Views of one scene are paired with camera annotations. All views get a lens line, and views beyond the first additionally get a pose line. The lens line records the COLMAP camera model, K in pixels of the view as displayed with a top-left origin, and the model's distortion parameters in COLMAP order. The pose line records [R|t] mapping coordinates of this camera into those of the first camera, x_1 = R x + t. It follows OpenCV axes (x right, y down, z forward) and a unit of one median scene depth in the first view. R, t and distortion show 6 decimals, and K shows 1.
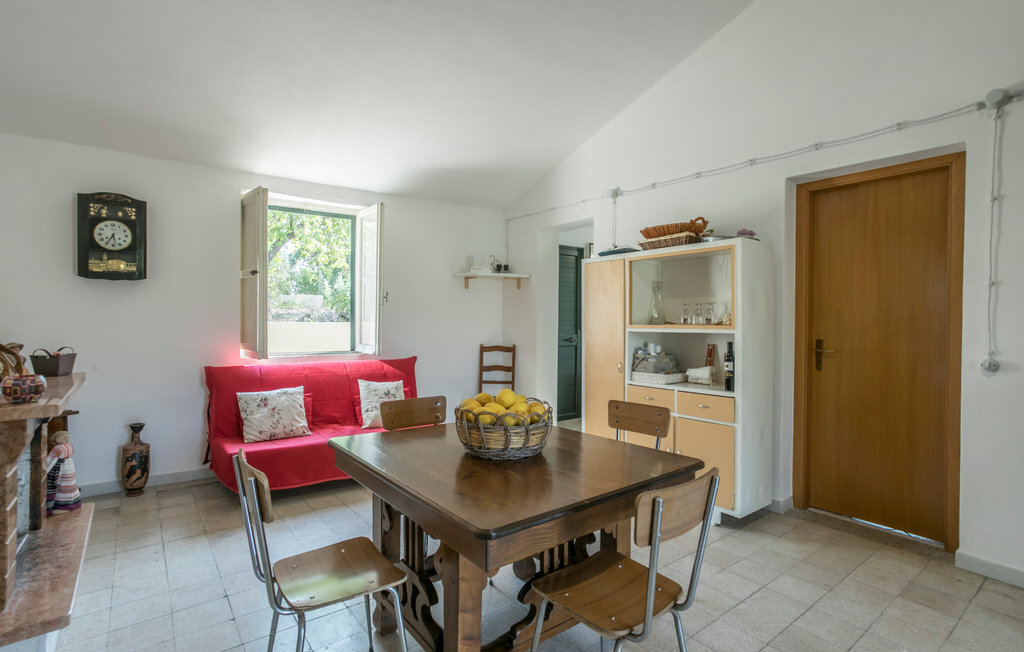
lens RADIAL K [[500.1, 0, 512.3], [0, 500.1, 322.9], [0, 0, 1]] dist [-0.049984, 0.033982]
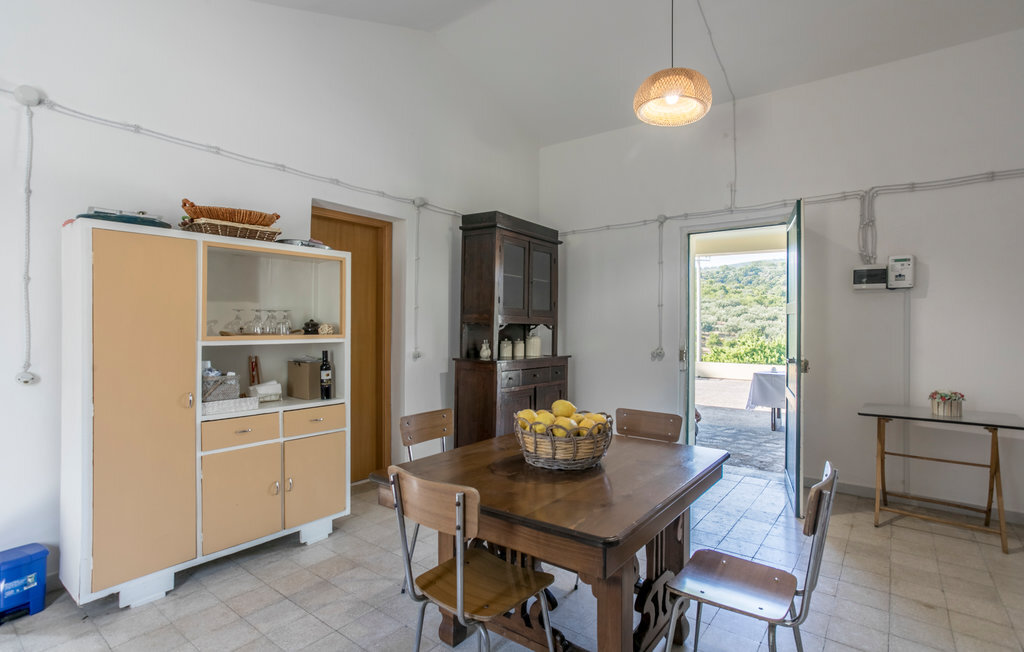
lens RADIAL K [[500.1, 0, 512.3], [0, 500.1, 322.9], [0, 0, 1]] dist [-0.049984, 0.033982]
pose [[-0.252202, 0.001750, 0.967673, -0.584291], [-0.002950, 0.999992, -0.002577, -0.015915], [-0.967670, -0.003505, -0.252195, 0.809028]]
